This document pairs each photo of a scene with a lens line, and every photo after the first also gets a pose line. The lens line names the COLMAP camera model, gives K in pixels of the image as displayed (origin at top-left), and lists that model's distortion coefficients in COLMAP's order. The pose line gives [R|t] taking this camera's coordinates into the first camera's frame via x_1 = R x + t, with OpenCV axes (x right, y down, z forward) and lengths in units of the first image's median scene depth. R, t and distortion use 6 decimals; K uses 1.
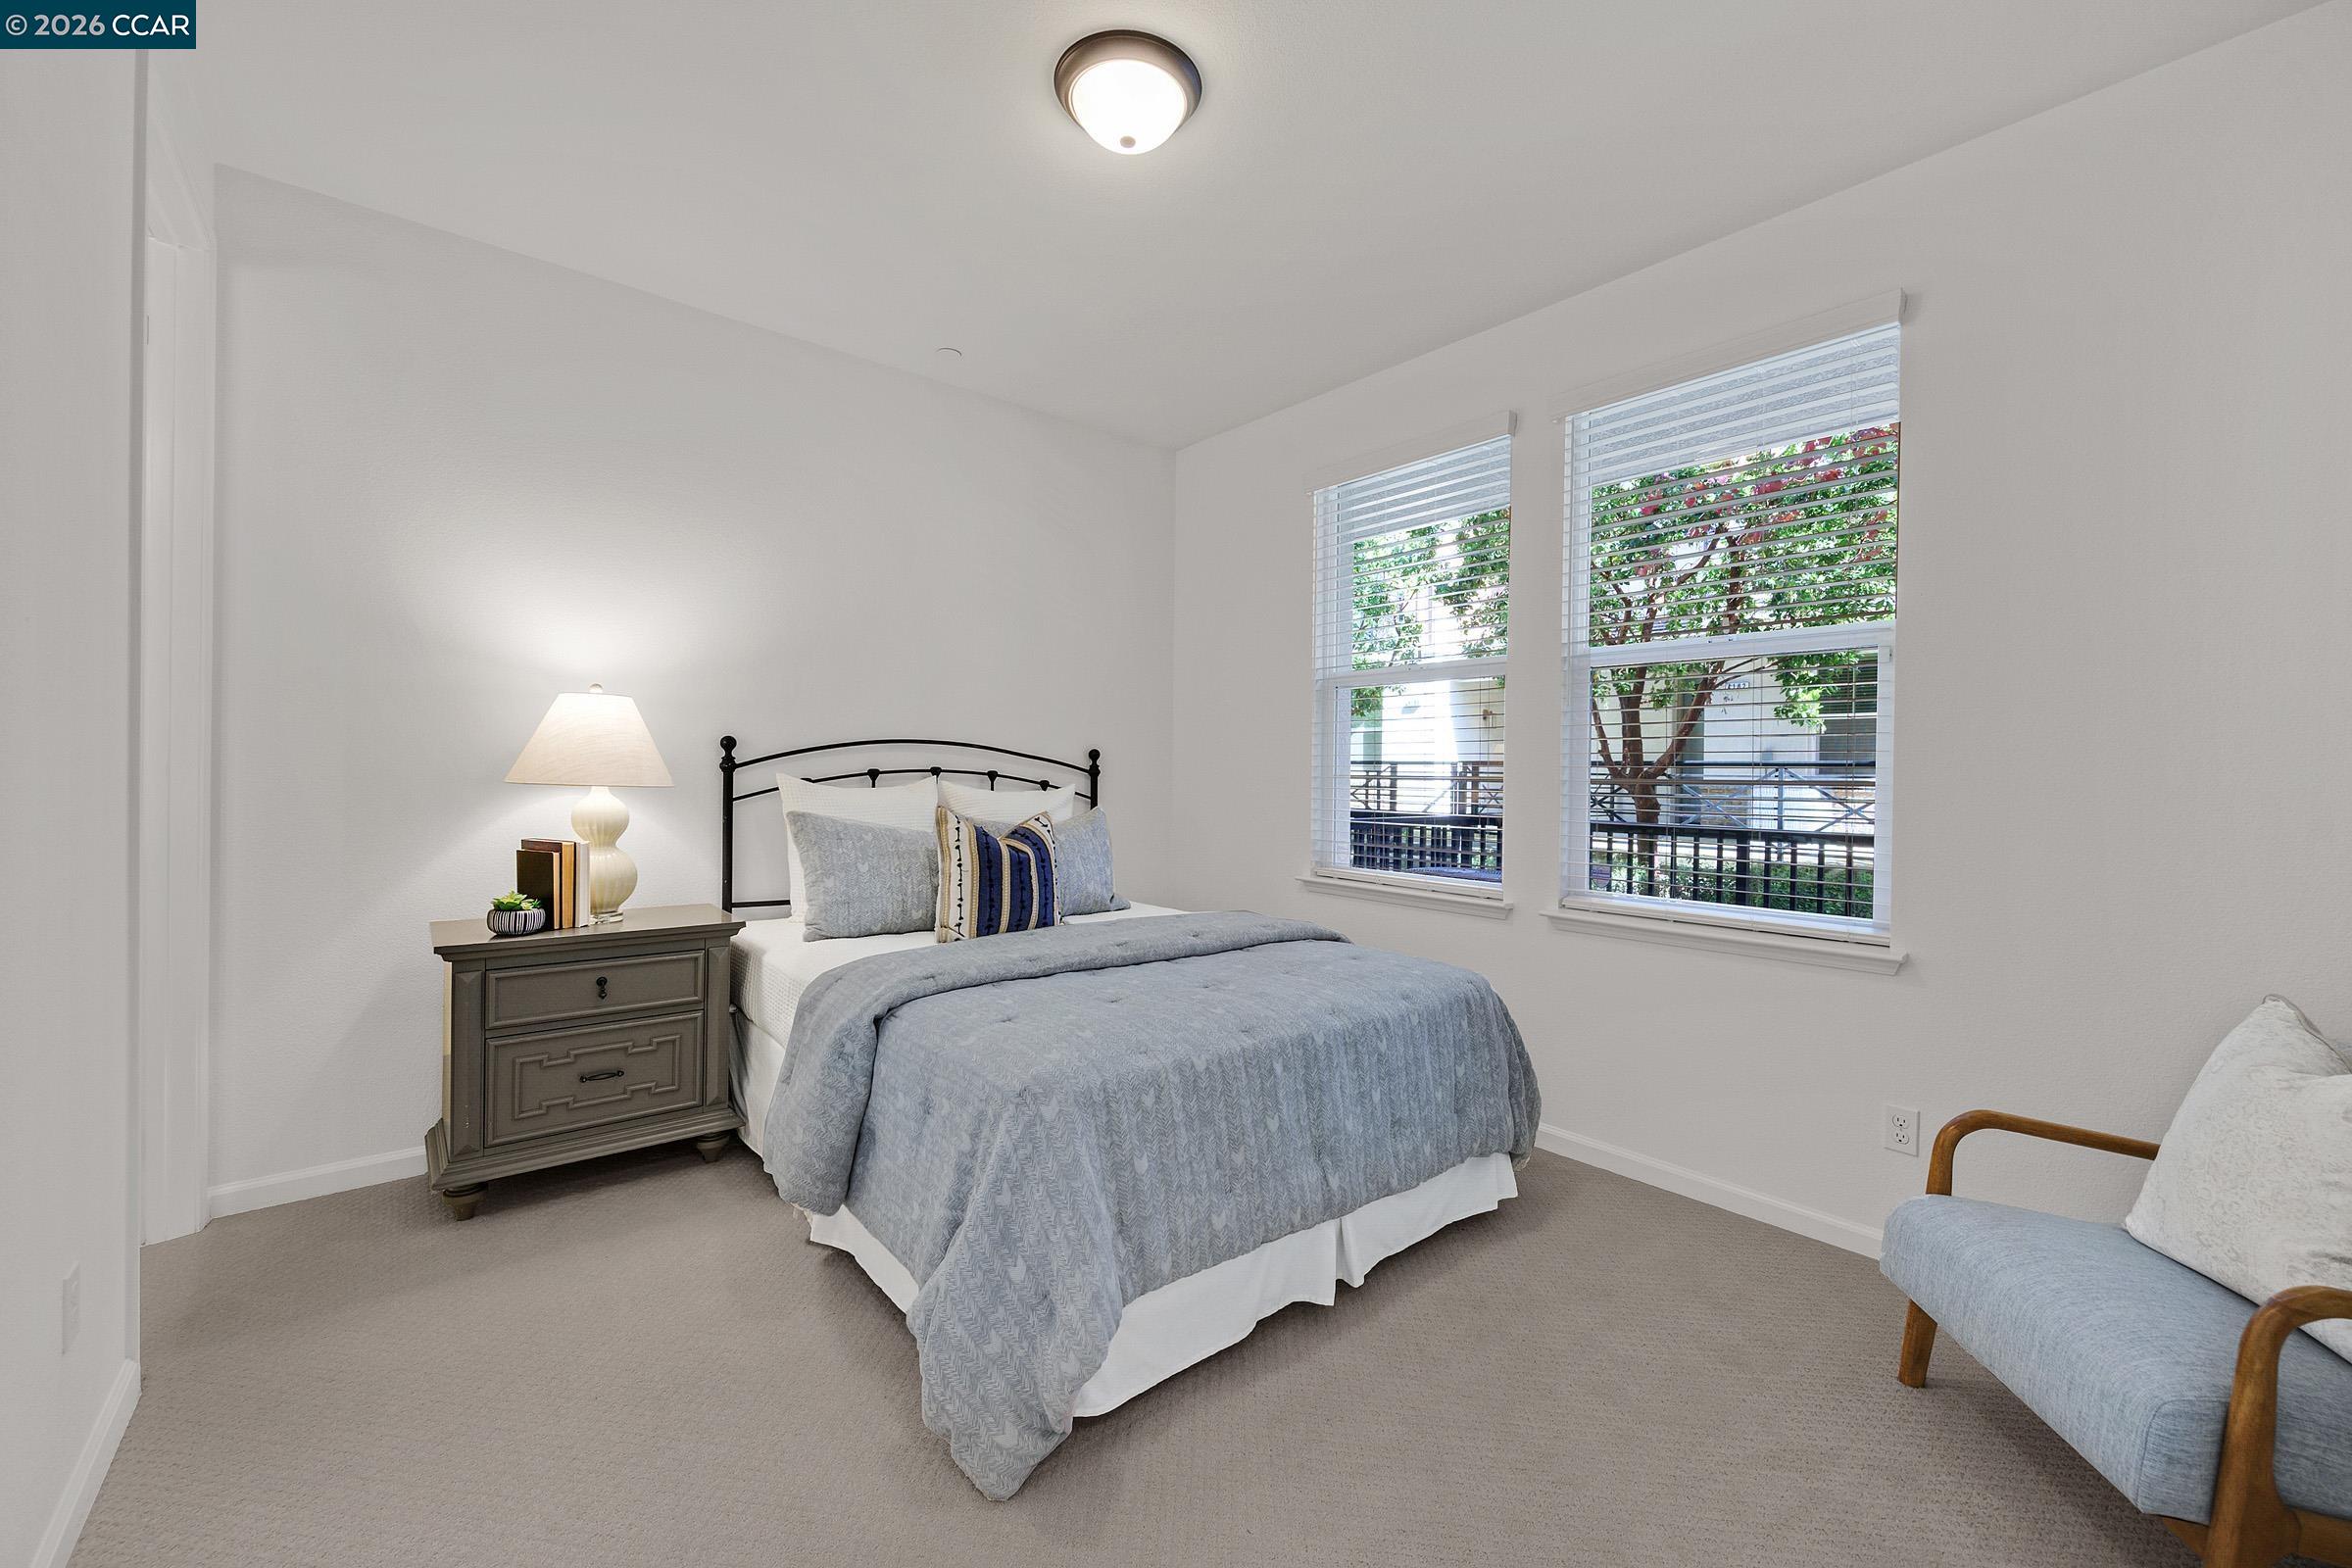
lens RADIAL K [[938.0, 0, 1183.2], [0, 938.0, 777.8], [0, 0, 1]] dist [-0.006370, 0.000676]
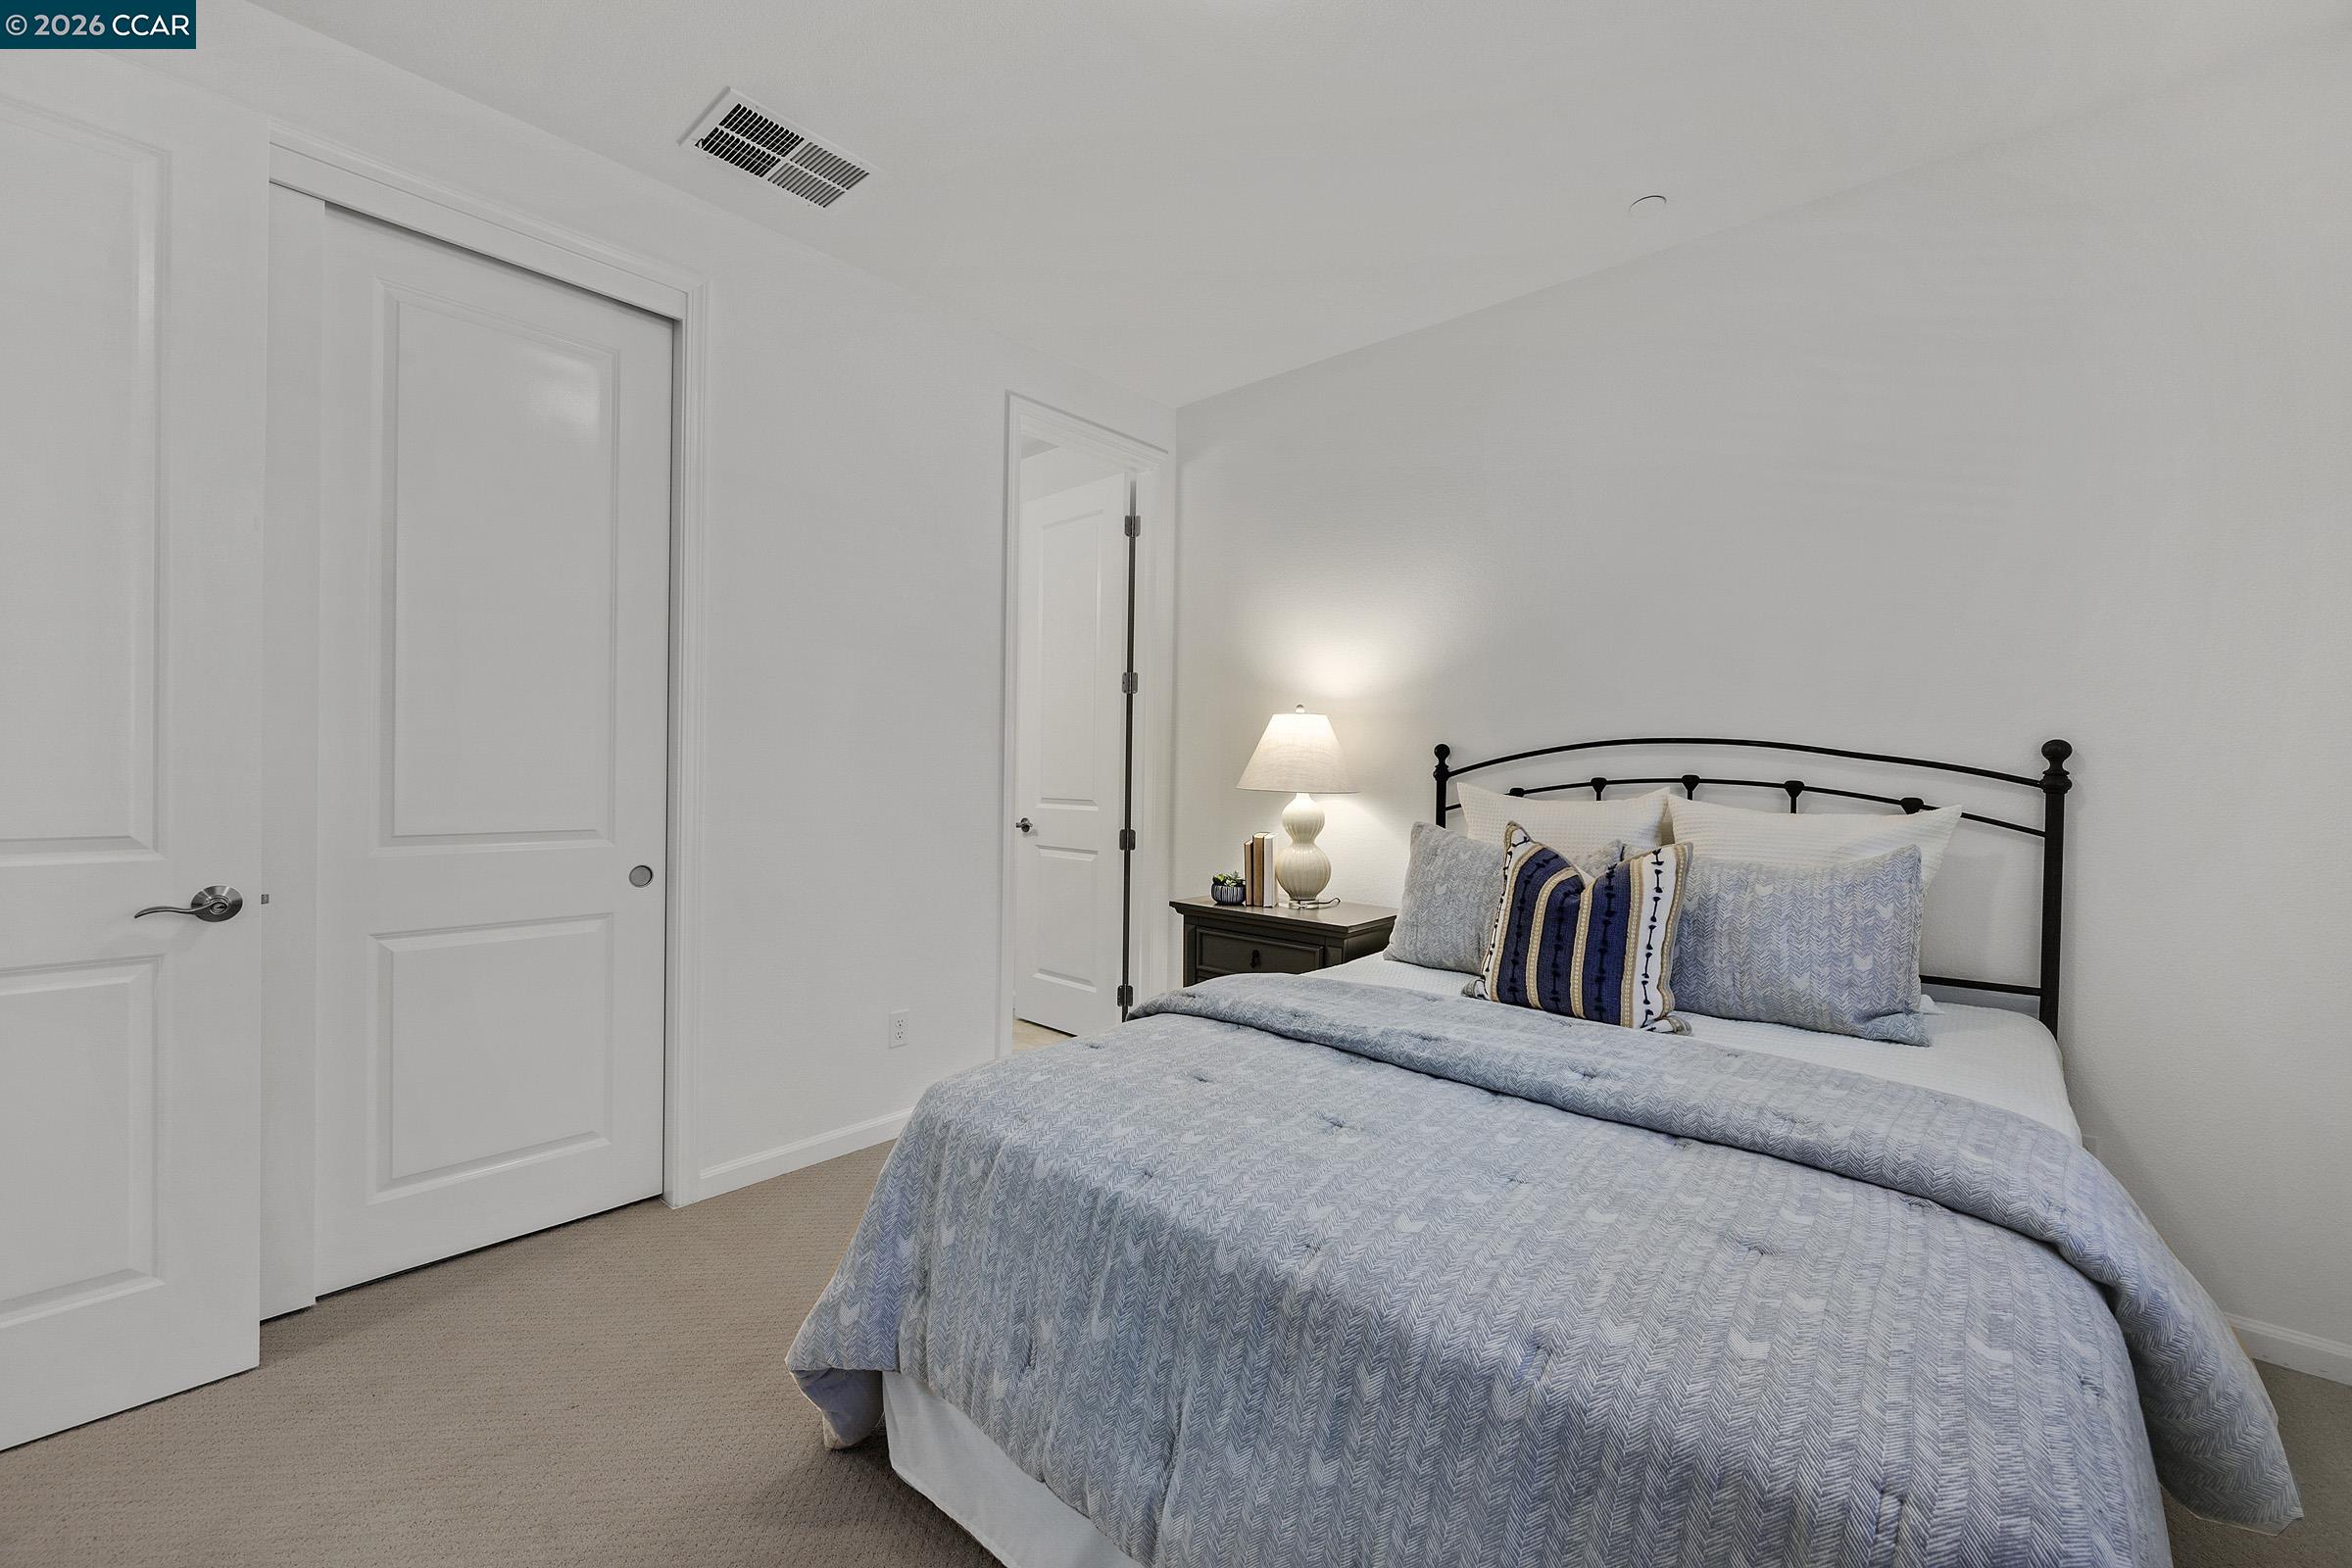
lens RADIAL K [[938.0, 0, 1183.2], [0, 938.0, 777.8], [0, 0, 1]] dist [-0.006370, 0.000676]
pose [[0.144030, -0.006329, -0.989553, 0.445681], [-0.017435, 0.999808, -0.008932, 0.004161], [0.989420, 0.018539, 0.143892, 0.589322]]
